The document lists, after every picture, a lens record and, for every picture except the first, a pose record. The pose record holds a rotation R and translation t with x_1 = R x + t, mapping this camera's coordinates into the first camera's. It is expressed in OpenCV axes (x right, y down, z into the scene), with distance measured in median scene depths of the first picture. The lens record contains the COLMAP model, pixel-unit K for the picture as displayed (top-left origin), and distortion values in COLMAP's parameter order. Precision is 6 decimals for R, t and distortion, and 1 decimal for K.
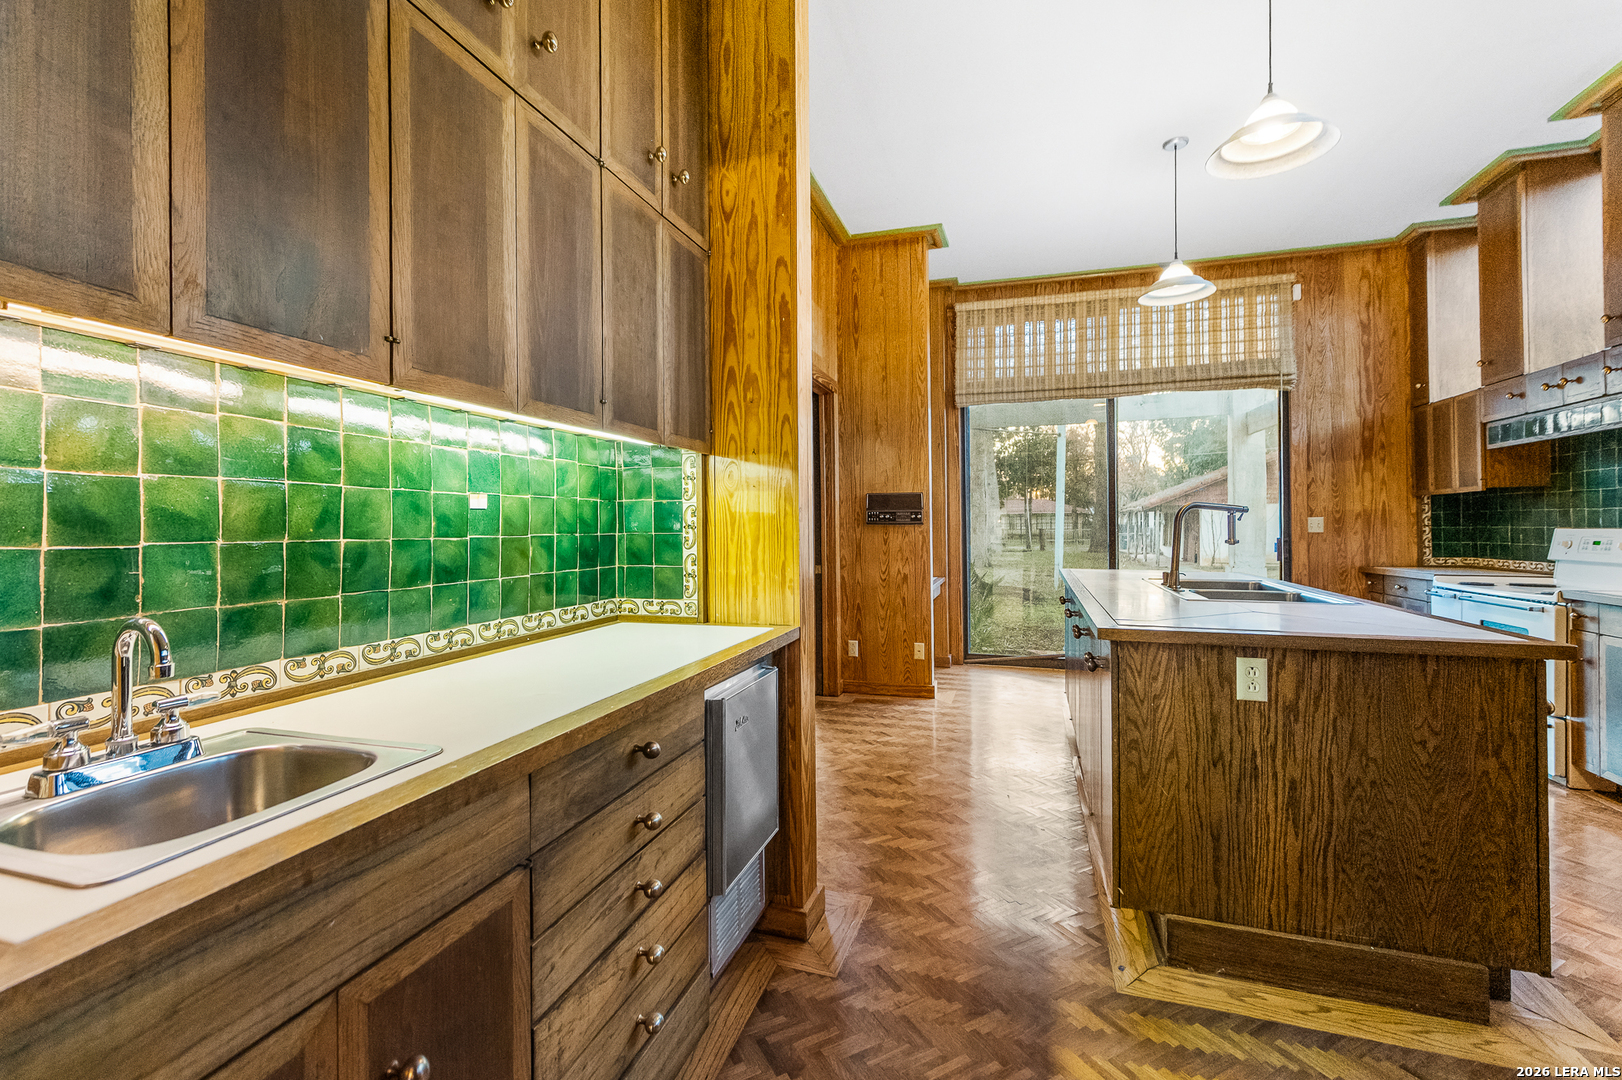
lens RADIAL K [[673.0, 0, 803.4], [0, 673.0, 525.8], [0, 0, 1]] dist [0.010138, -0.000121]
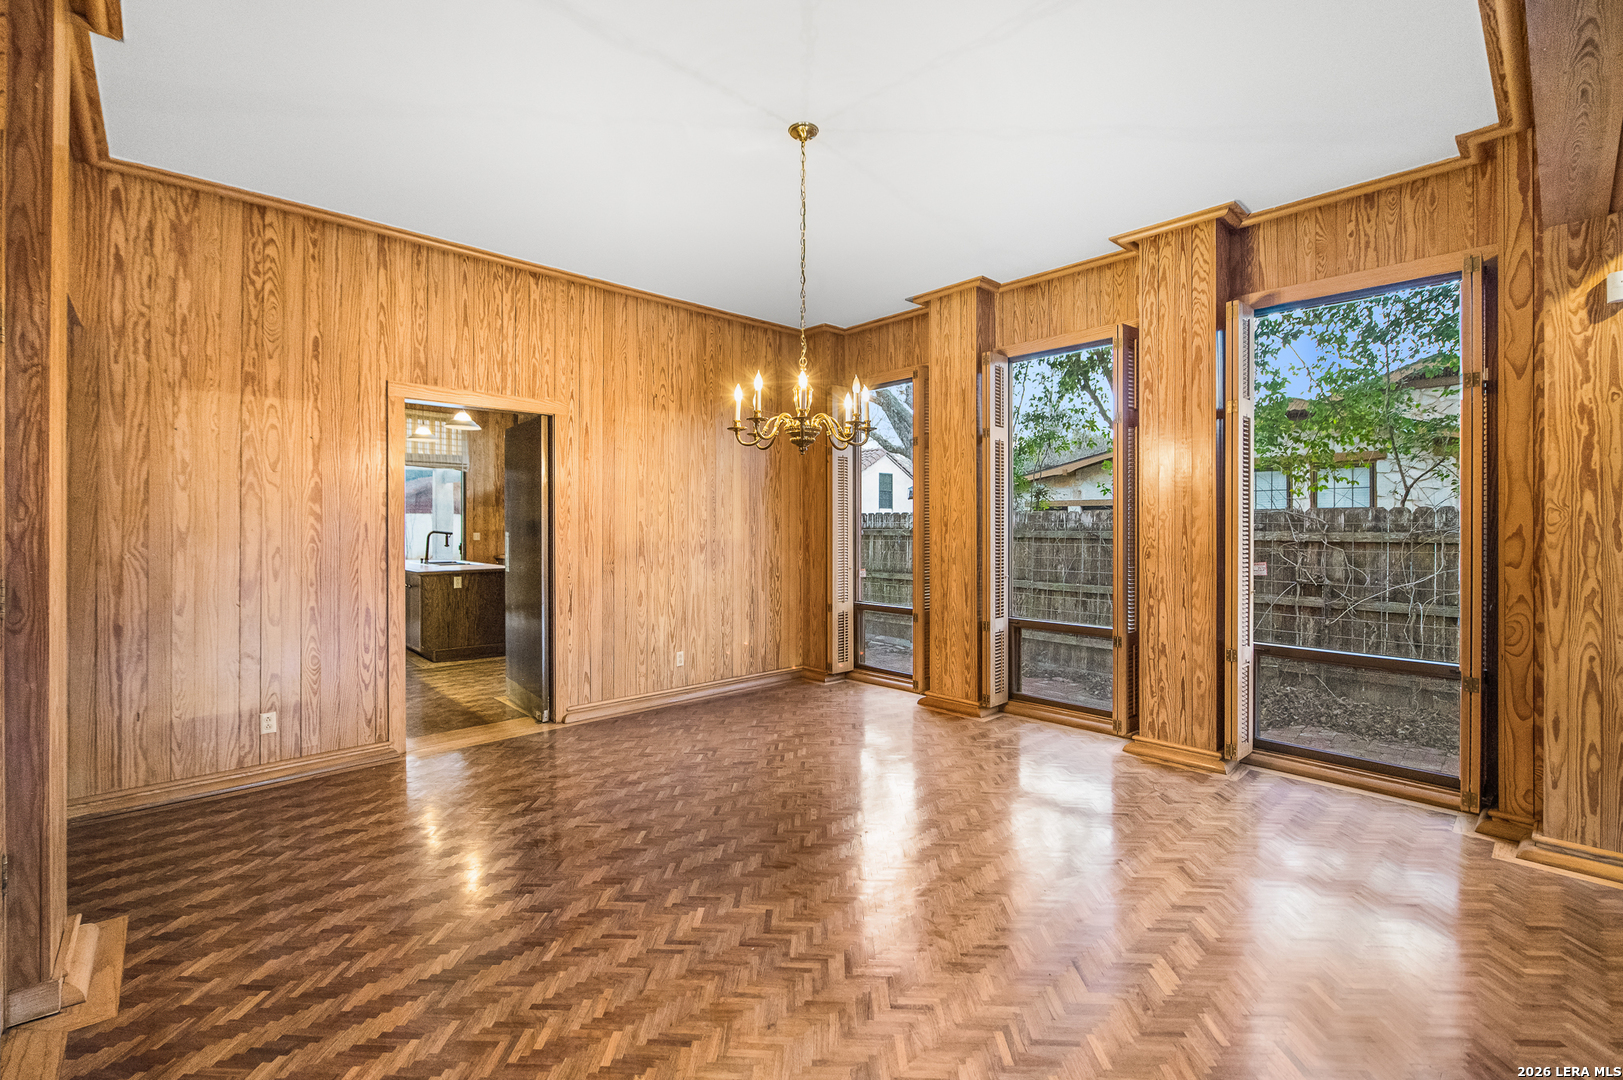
lens RADIAL K [[710.4, 0, 805.3], [0, 710.4, 524.9], [0, 0, 1]] dist [-0.000886, -0.000025]
pose [[0.478310, 0.007180, 0.878162, -0.842655], [-0.006390, 0.999969, -0.004696, -0.040645], [-0.878168, -0.003366, 0.478341, -1.157792]]
